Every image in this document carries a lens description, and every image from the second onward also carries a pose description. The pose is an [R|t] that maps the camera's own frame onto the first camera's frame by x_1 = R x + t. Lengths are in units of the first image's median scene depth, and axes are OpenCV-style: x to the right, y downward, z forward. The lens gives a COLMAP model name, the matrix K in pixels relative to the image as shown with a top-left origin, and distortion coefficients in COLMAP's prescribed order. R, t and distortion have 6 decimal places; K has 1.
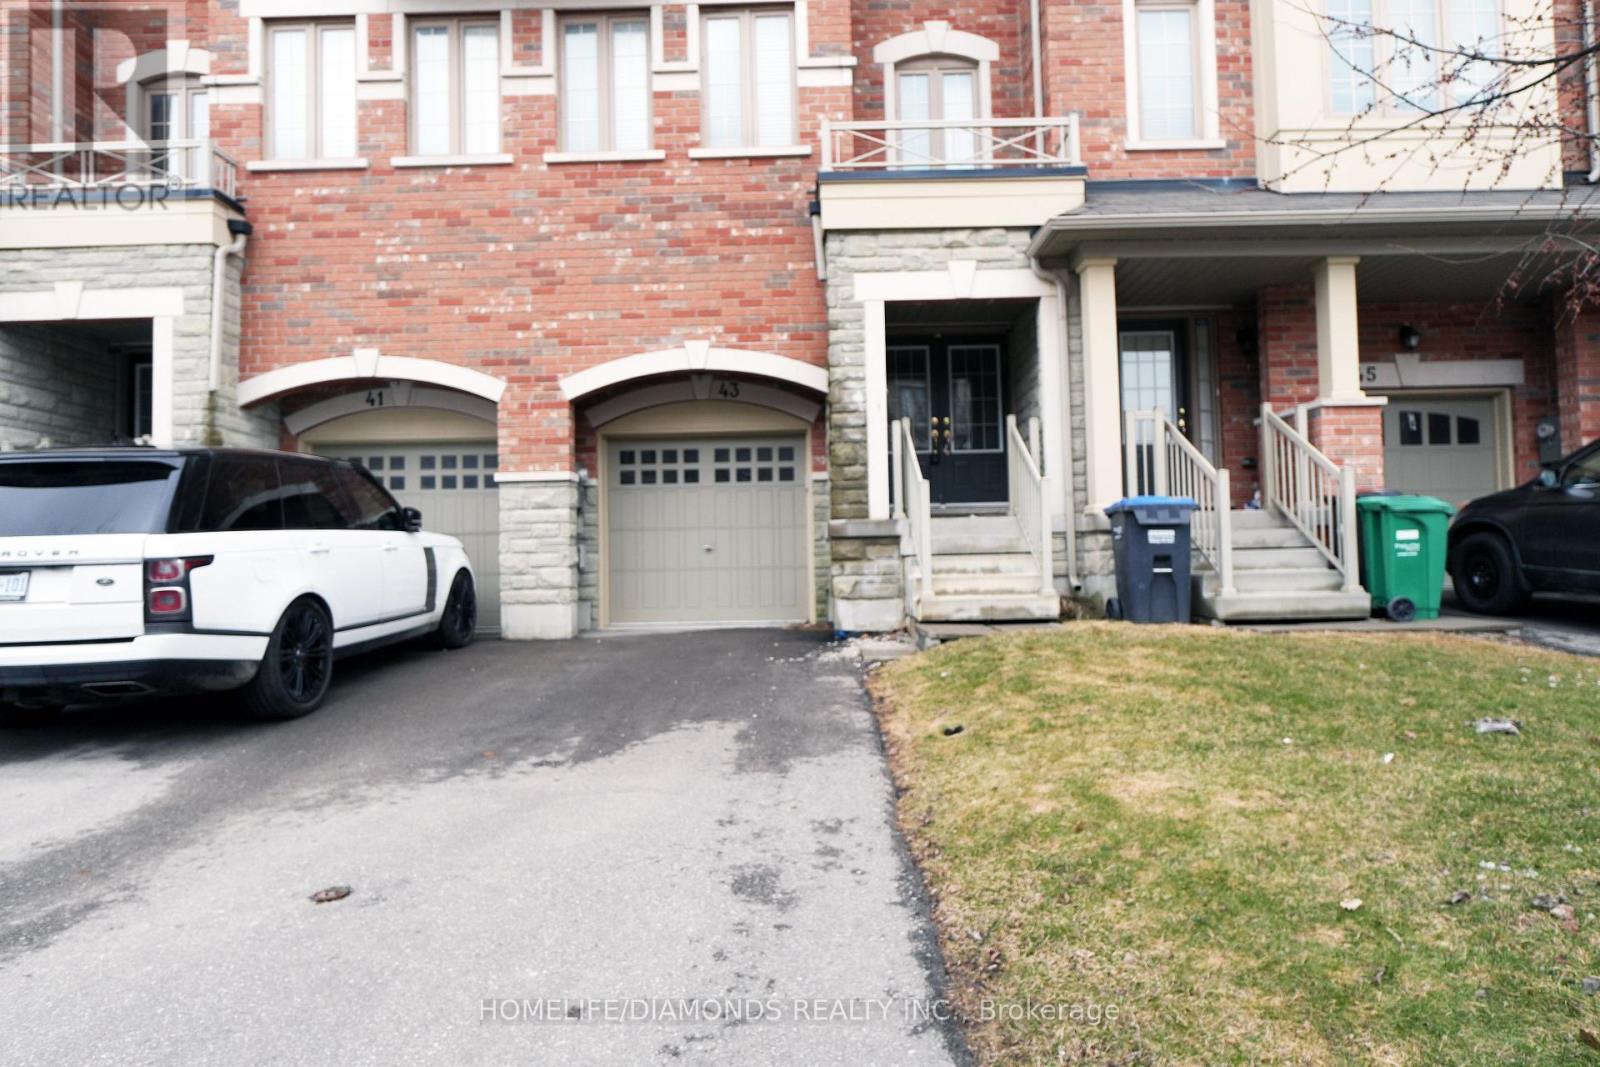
lens RADIAL K [[773.3, 0, 800.4], [0, 773.3, 506.3], [0, 0, 1]] dist [0.000338, 0.000070]
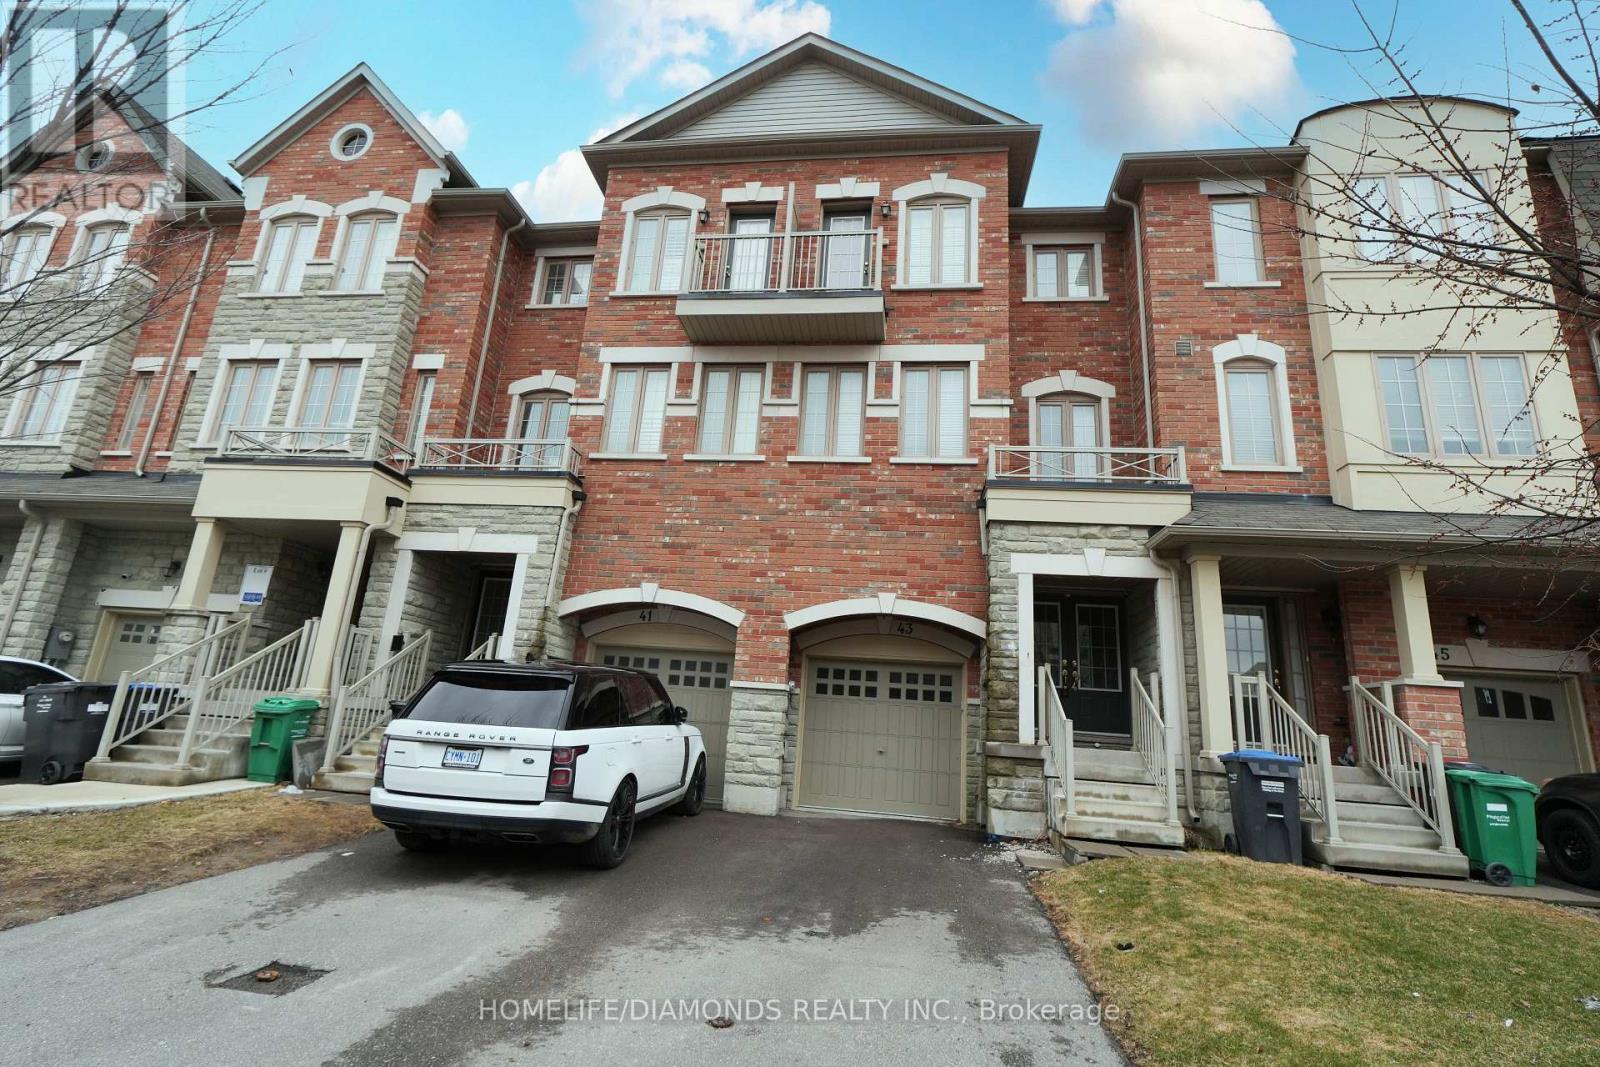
lens RADIAL K [[673.2, 0, 794.7], [0, 673.2, 533.9], [0, 0, 1]] dist [-0.004013, 0.000830]
pose [[0.990118, 0.056383, -0.128406, -0.153058], [-0.080871, 0.977599, -0.194321, -0.075719], [0.114573, 0.202785, 0.972497, -0.184502]]
